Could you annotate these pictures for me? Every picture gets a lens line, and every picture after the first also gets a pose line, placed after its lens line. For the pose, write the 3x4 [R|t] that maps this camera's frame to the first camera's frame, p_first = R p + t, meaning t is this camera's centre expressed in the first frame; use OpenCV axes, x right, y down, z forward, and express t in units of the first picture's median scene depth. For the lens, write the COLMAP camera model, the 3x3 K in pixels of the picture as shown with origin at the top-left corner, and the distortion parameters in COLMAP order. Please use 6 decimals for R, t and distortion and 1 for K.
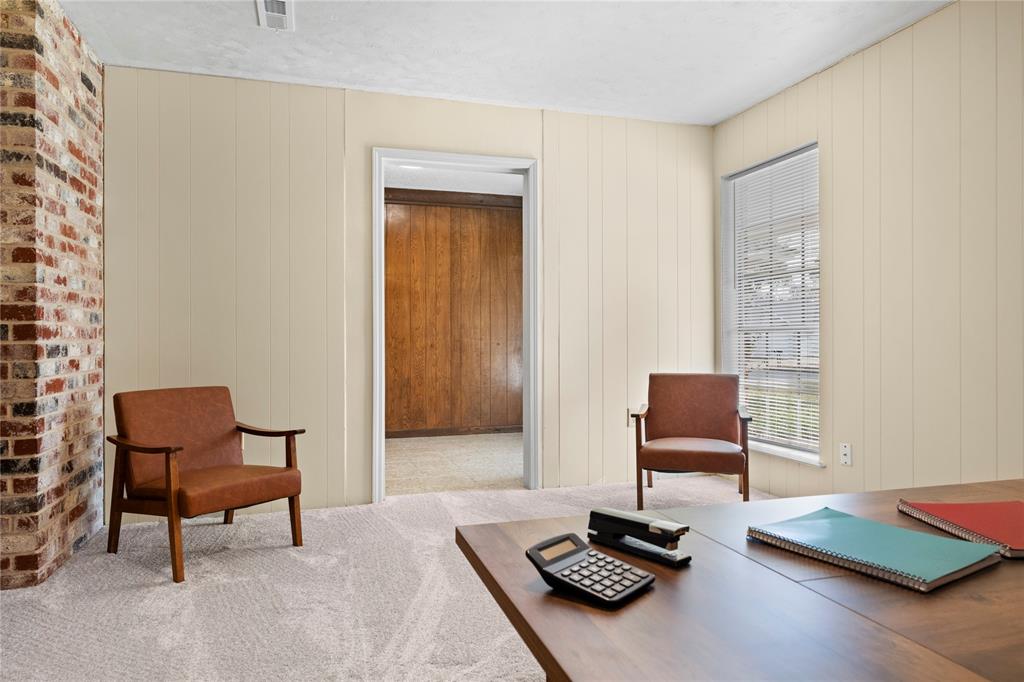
lens RADIAL K [[641.3, 0, 512.2], [0, 641.3, 336.3], [0, 0, 1]] dist [0.004442, -0.000656]
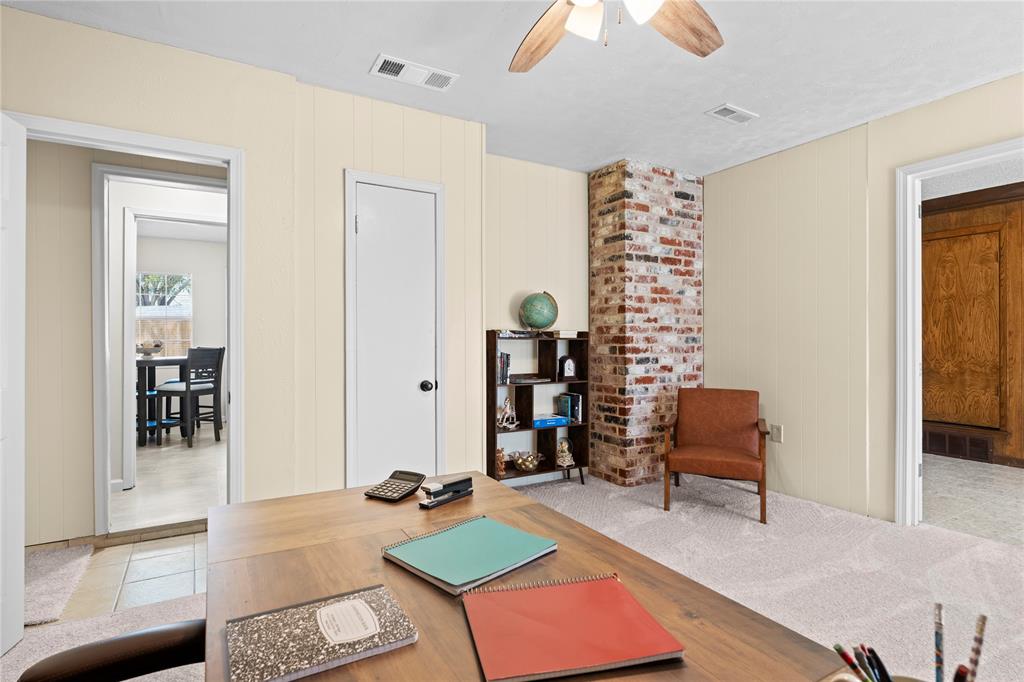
lens RADIAL K [[521.3, 0, 511.9], [0, 521.3, 340.8], [0, 0, 1]] dist [-0.001782, 0.000842]
pose [[0.231708, 0.007870, -0.972754, 0.625889], [-0.002399, 0.999969, 0.007519, -0.042956], [0.972782, 0.000592, 0.231720, 0.326562]]
